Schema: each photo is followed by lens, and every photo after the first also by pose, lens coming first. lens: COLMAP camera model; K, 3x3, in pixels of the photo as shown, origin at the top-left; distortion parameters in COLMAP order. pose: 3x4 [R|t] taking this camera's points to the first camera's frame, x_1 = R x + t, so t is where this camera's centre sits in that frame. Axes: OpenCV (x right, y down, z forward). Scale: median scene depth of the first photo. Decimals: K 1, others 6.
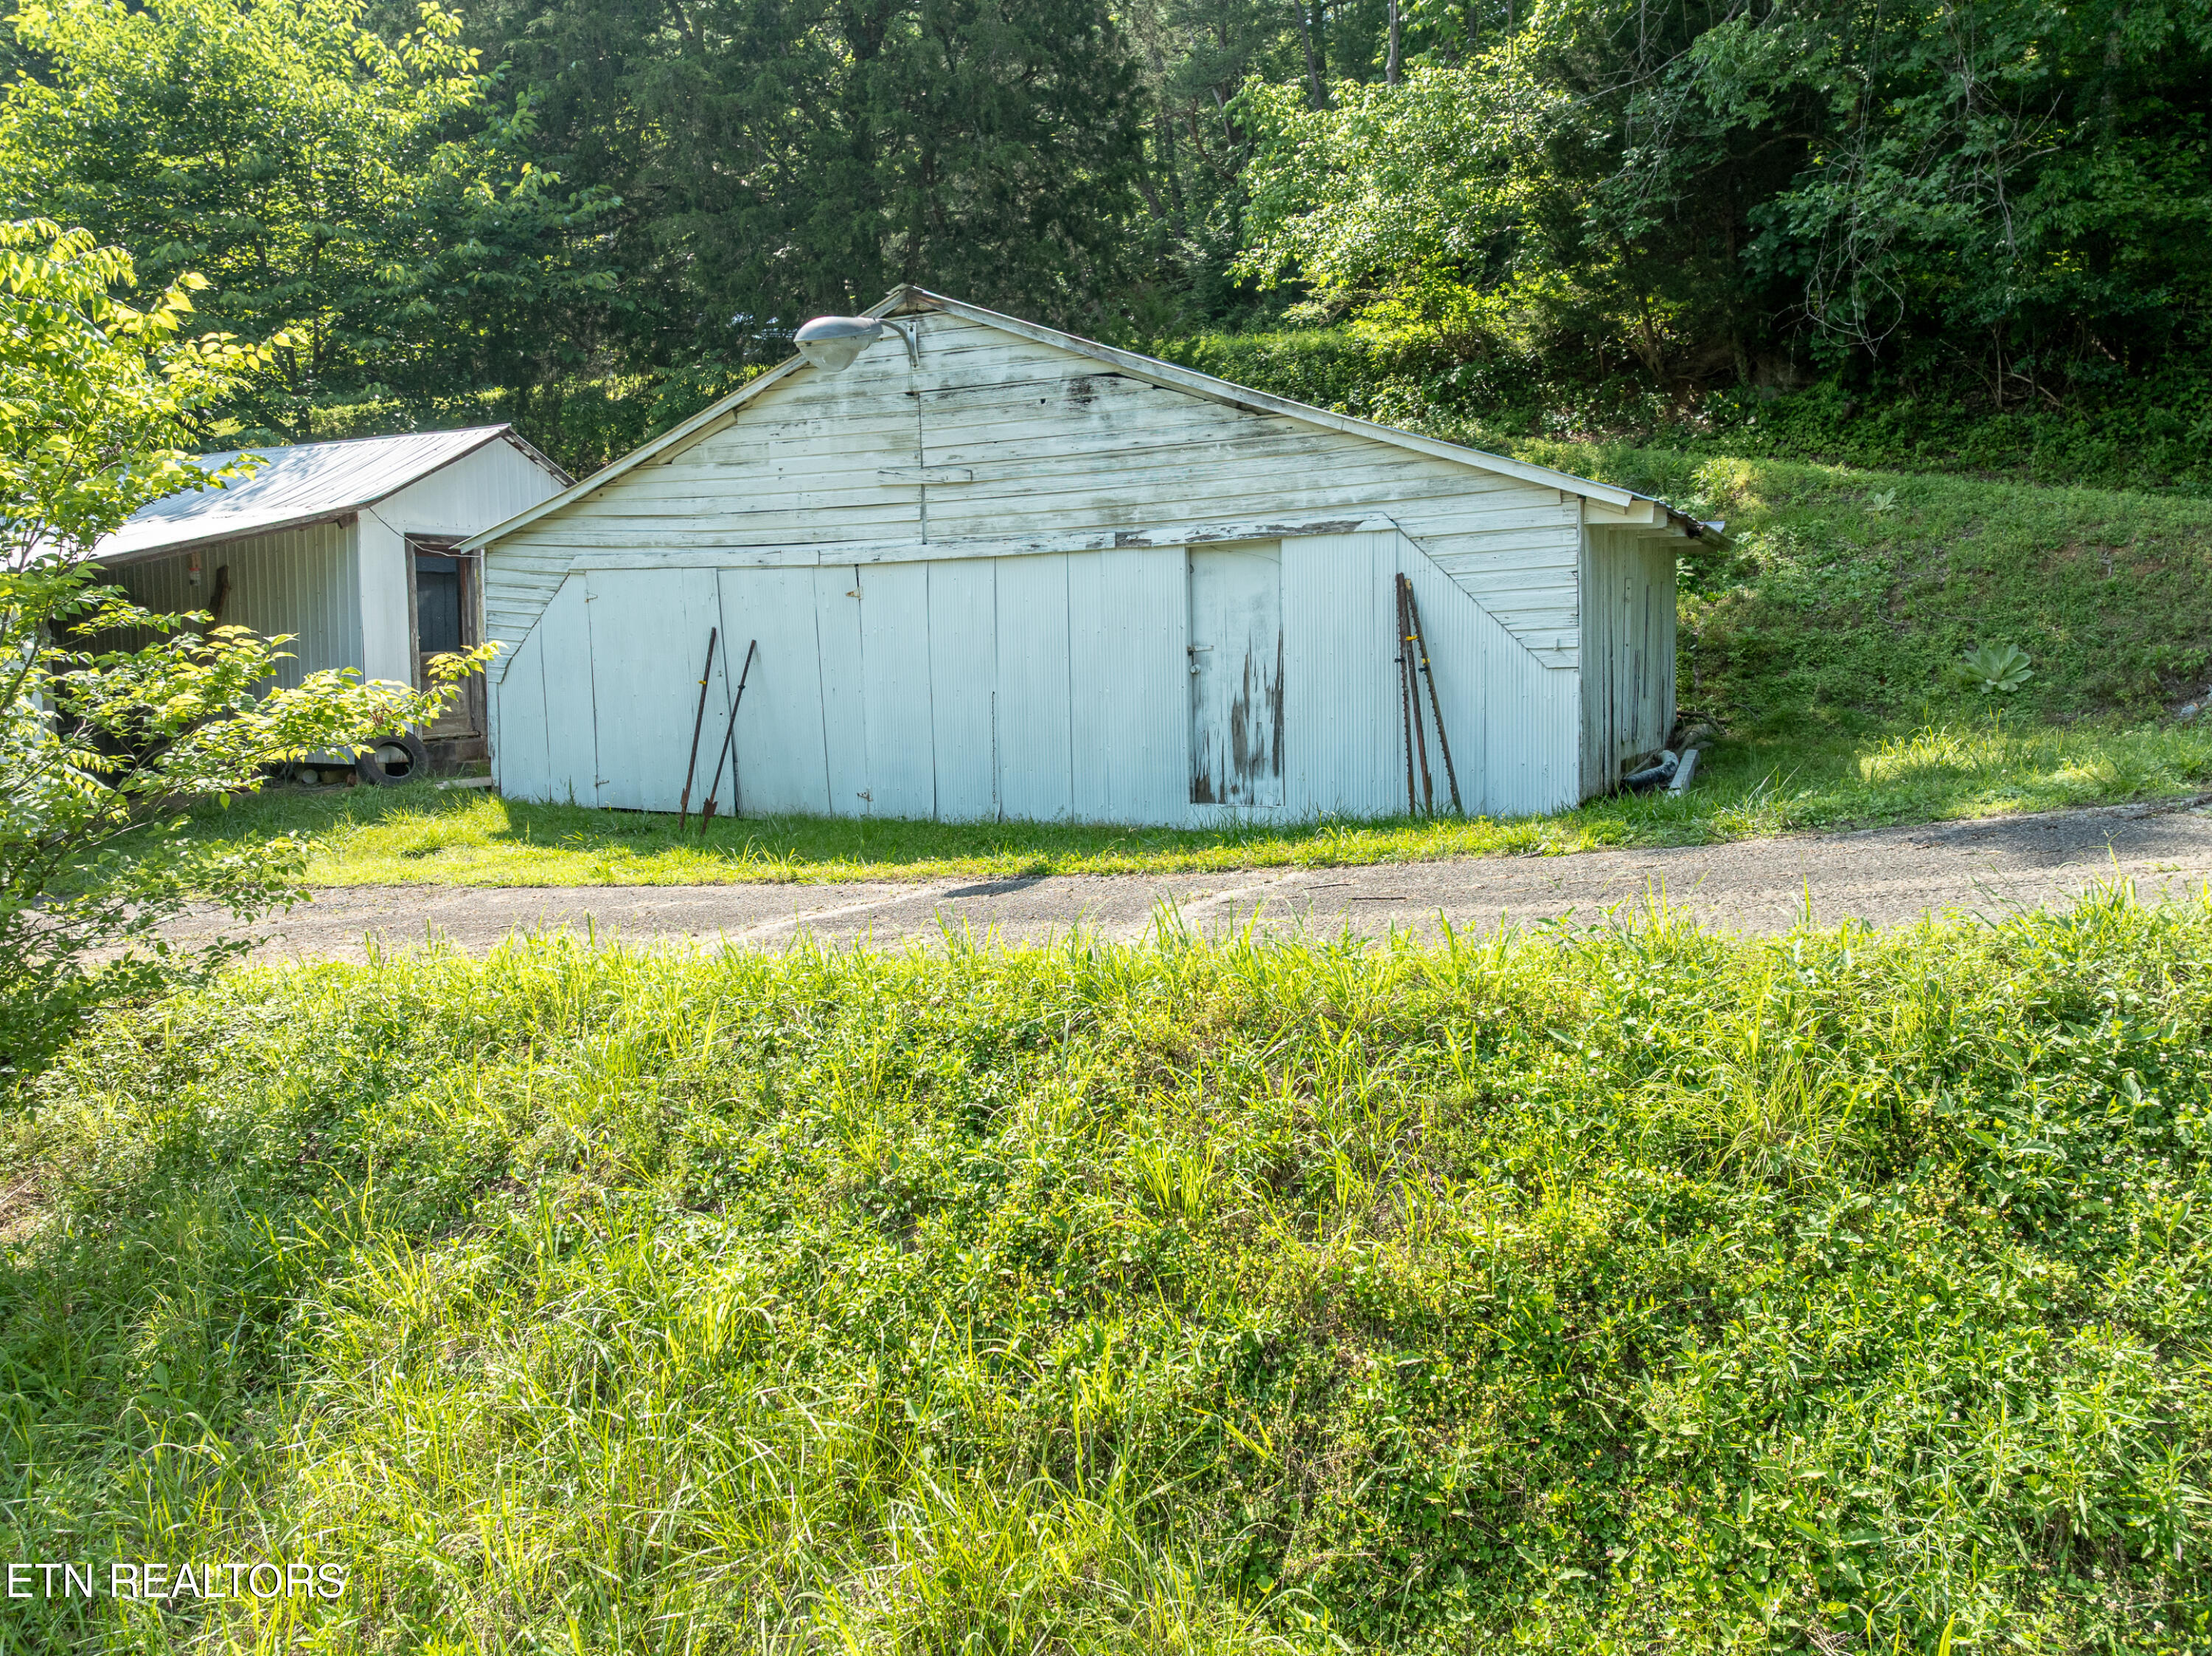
lens RADIAL K [[1550.9, 0, 1113.0], [0, 1550.9, 830.3], [0, 0, 1]] dist [-0.038476, 0.003971]
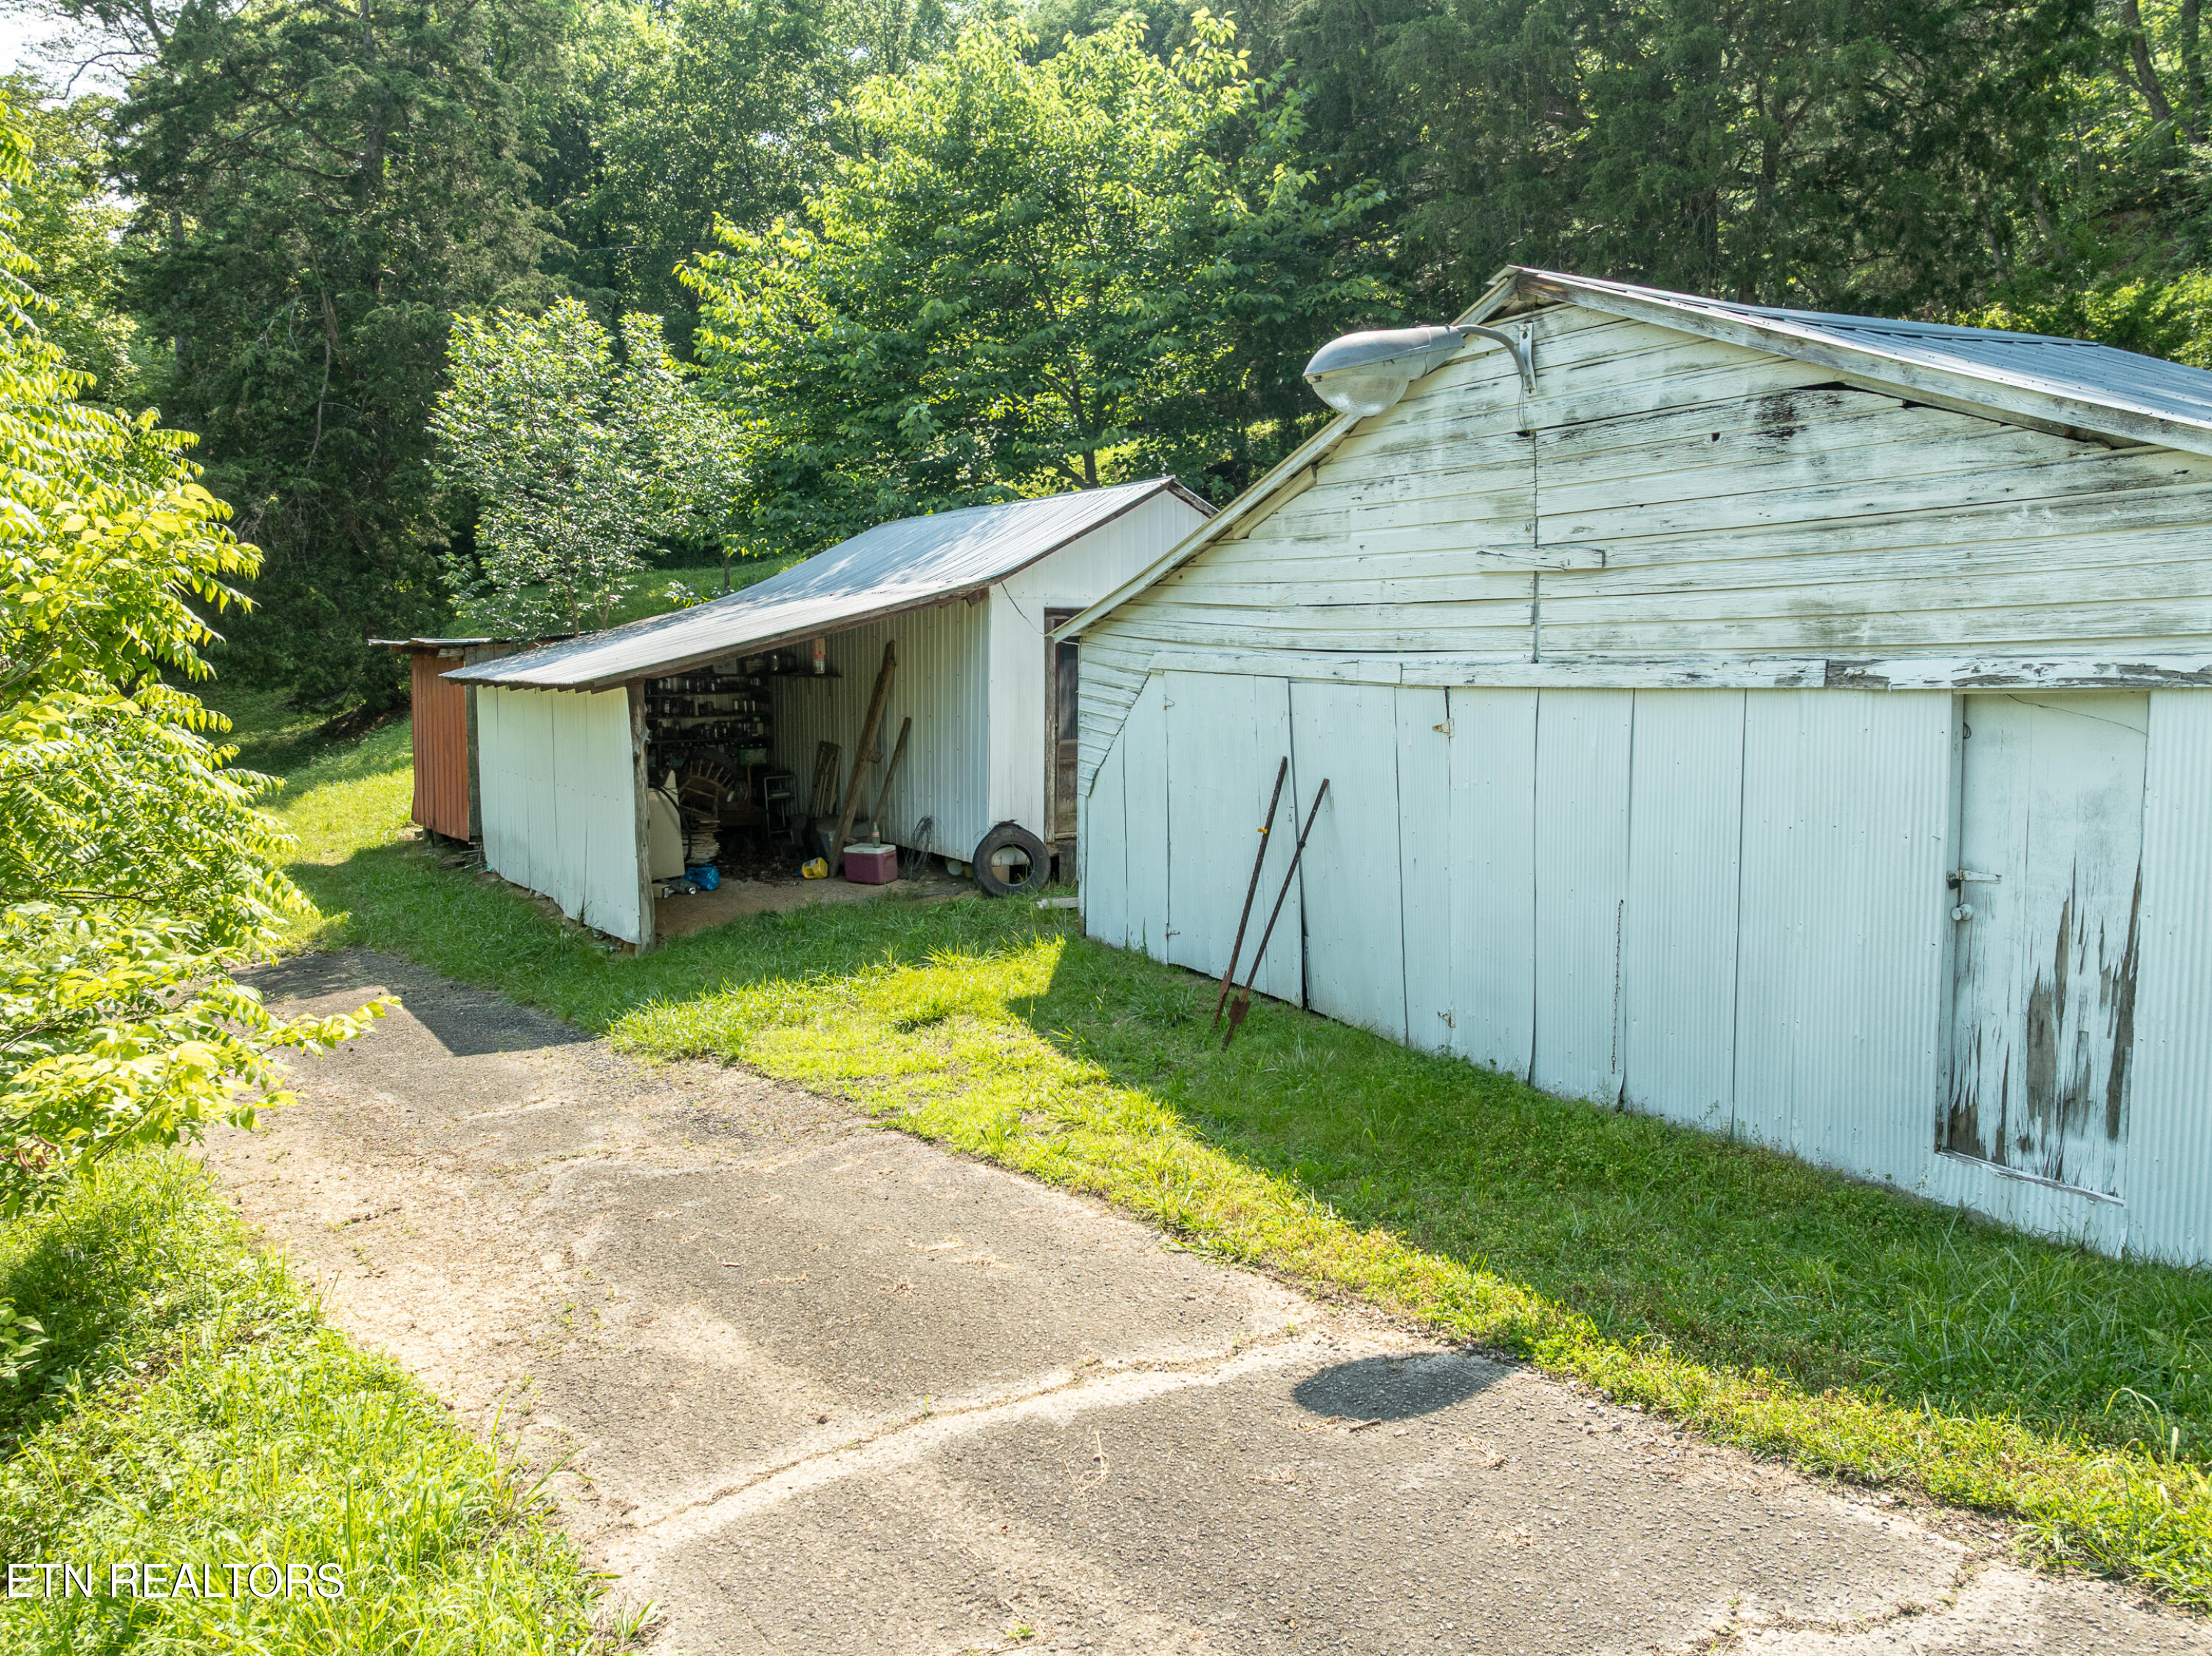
lens RADIAL K [[1554.5, 0, 1106.0], [0, 1554.5, 828.0], [0, 0, 1]] dist [-0.056481, 0.027048]
pose [[0.835391, 0.067305, -0.545520, 0.088735], [-0.064221, 0.997629, 0.024739, -0.121493], [0.545891, 0.014367, 0.837733, 0.361342]]
